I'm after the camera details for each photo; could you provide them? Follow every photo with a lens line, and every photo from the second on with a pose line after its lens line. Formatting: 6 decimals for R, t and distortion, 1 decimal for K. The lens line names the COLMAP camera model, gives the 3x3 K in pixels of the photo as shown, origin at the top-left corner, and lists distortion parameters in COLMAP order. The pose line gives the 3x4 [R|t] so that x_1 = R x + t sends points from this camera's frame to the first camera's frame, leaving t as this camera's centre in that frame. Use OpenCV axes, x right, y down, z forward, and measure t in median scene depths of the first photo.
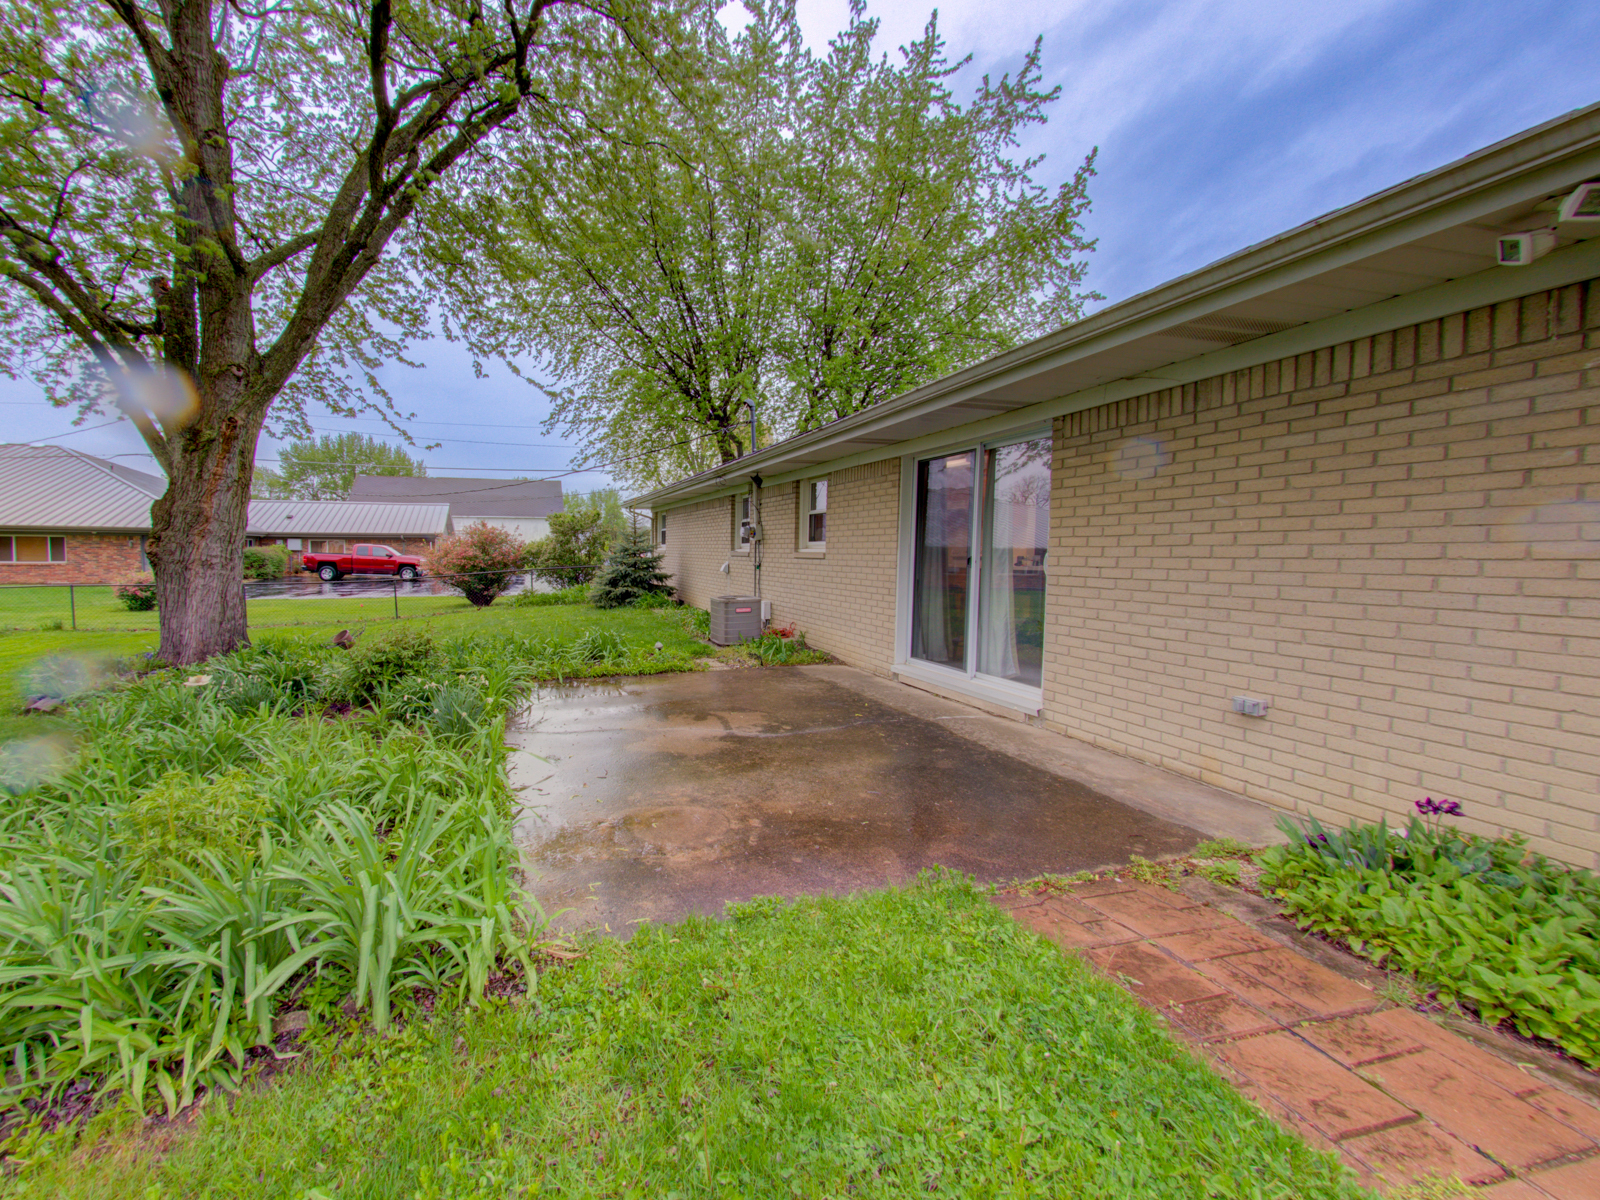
lens RADIAL K [[762.0, 0, 800.0], [0, 762.0, 600.0], [0, 0, 1]] dist [-0.001011, -0.000061]
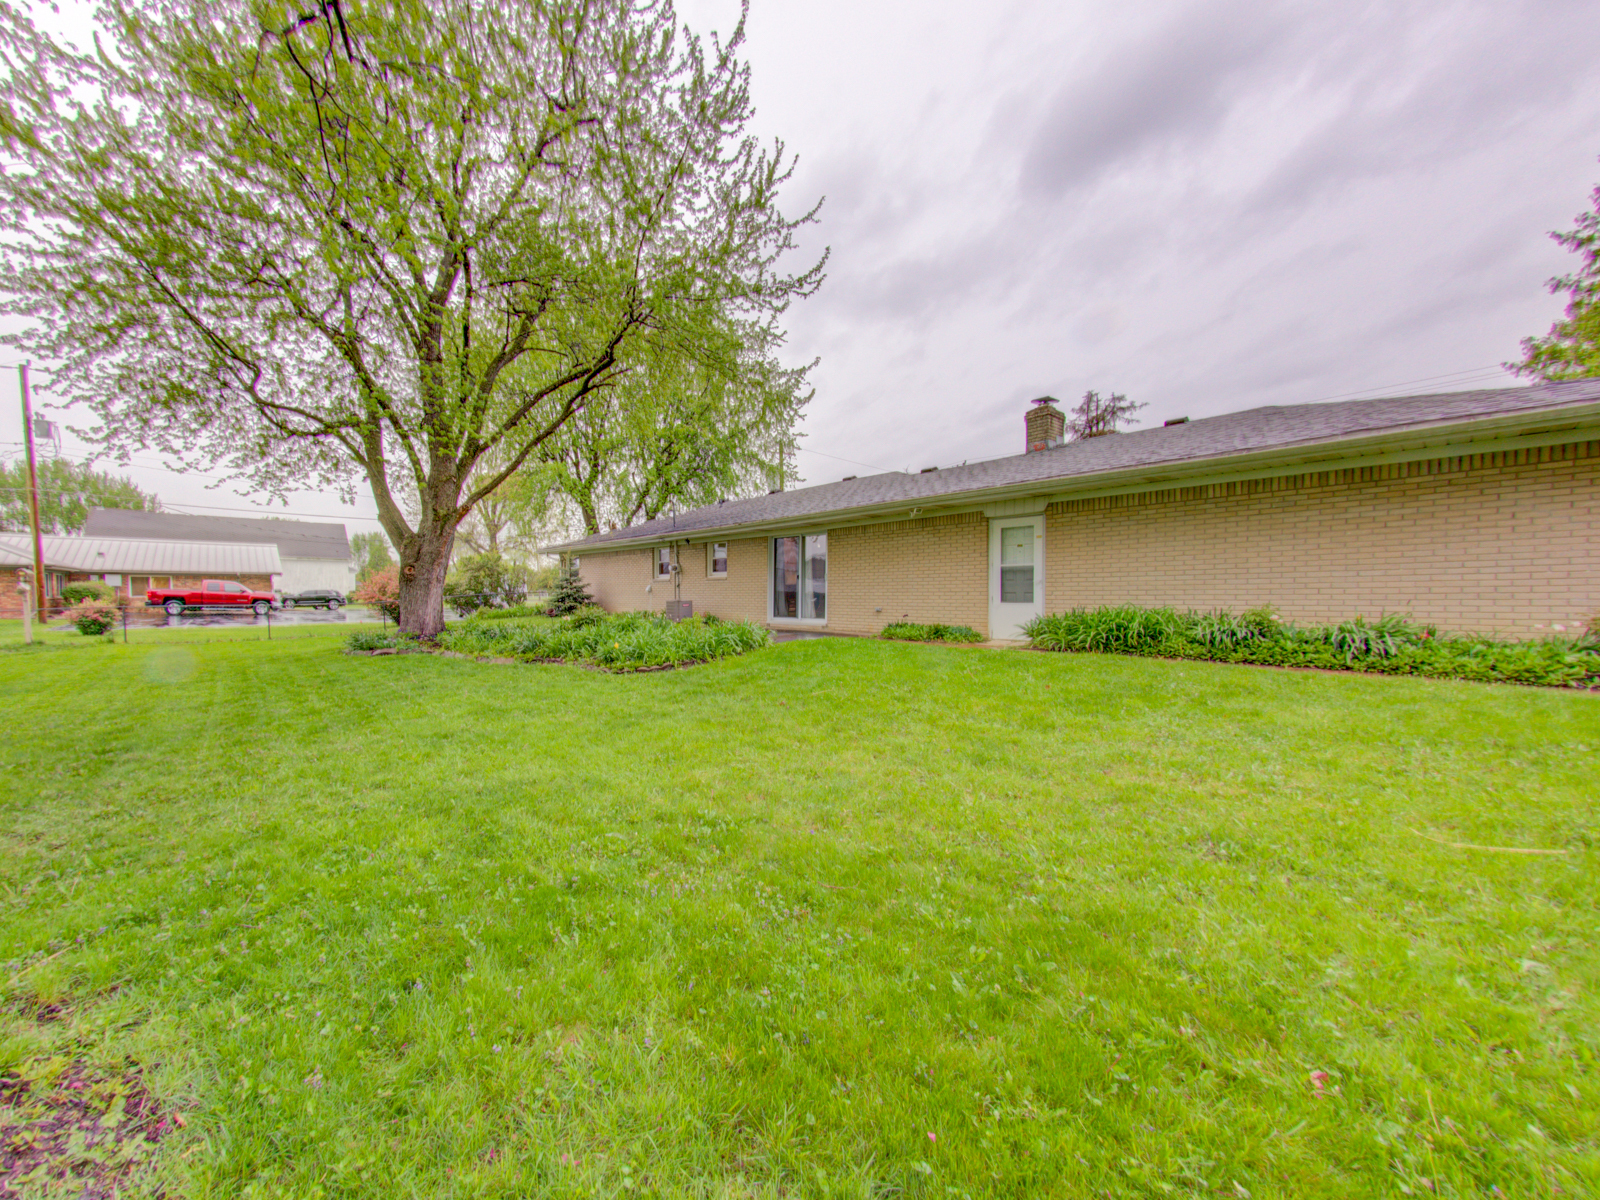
lens RADIAL K [[692.8, 0, 800.0], [0, 692.8, 600.0], [0, 0, 1]] dist [0.000259, 0.000051]
pose [[0.956039, 0.000794, 0.293238, -0.069637], [0.016155, 0.998335, -0.055371, 0.023405], [-0.292794, 0.057675, 0.954435, -0.189512]]
